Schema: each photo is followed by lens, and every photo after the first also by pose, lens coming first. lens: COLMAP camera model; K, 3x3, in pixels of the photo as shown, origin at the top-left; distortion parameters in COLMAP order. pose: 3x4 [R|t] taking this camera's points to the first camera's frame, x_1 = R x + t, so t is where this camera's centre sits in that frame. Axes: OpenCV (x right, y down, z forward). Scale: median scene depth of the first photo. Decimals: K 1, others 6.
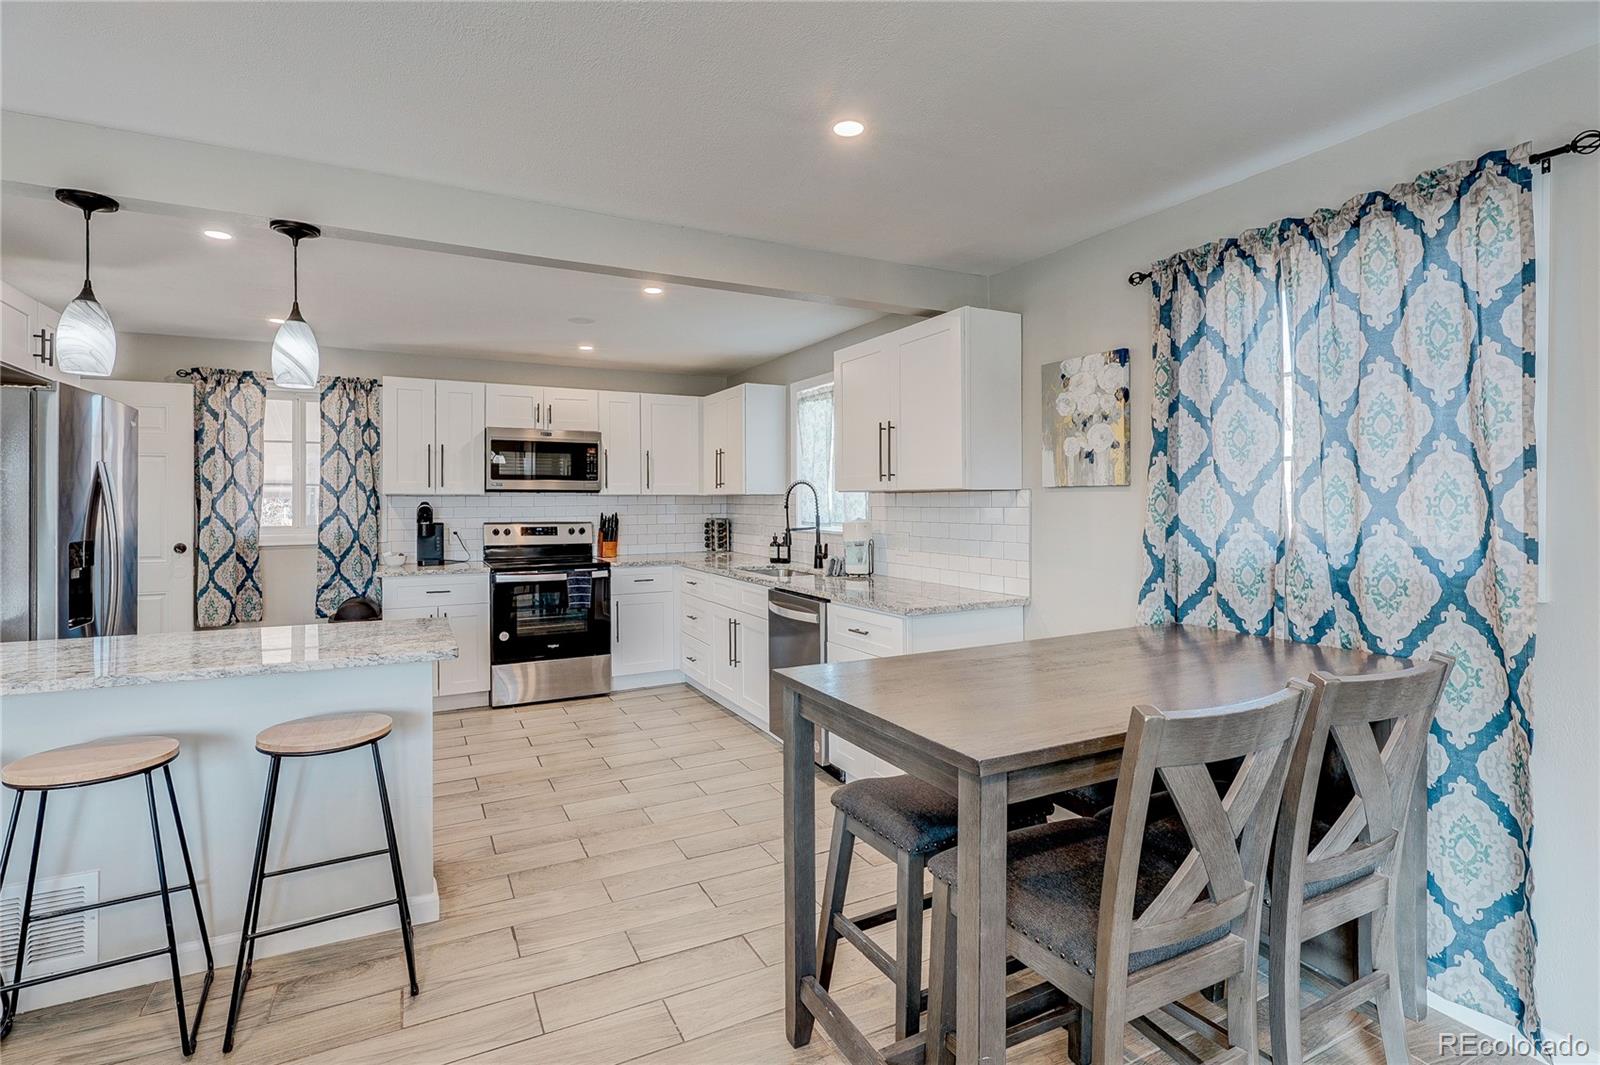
lens RADIAL K [[764.6, 0, 796.4], [0, 764.6, 502.3], [0, 0, 1]] dist [-0.002970, 0.000025]
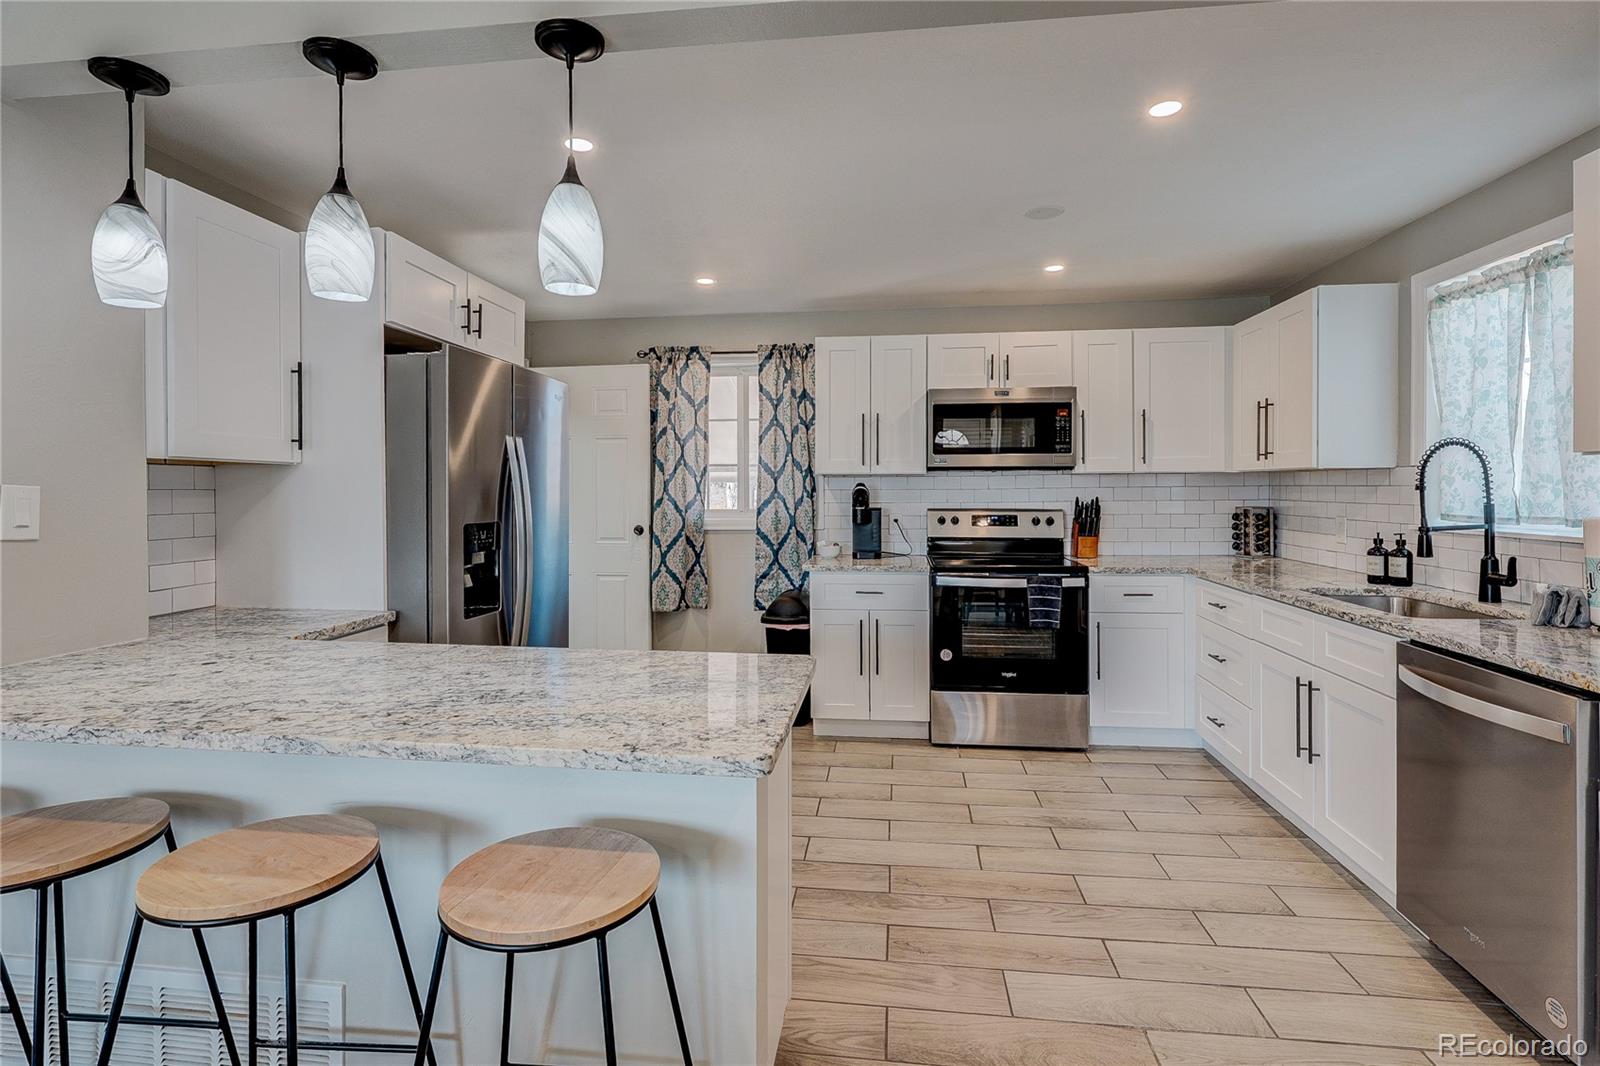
lens RADIAL K [[764.8, 0, 799.5], [0, 764.8, 497.2], [0, 0, 1]] dist [-0.002876, 0.000035]
pose [[0.823989, 0.005325, -0.566580, -0.069522], [0.000517, 0.999948, 0.010150, 0.007220], [0.566605, -0.008656, 0.823944, 0.293081]]
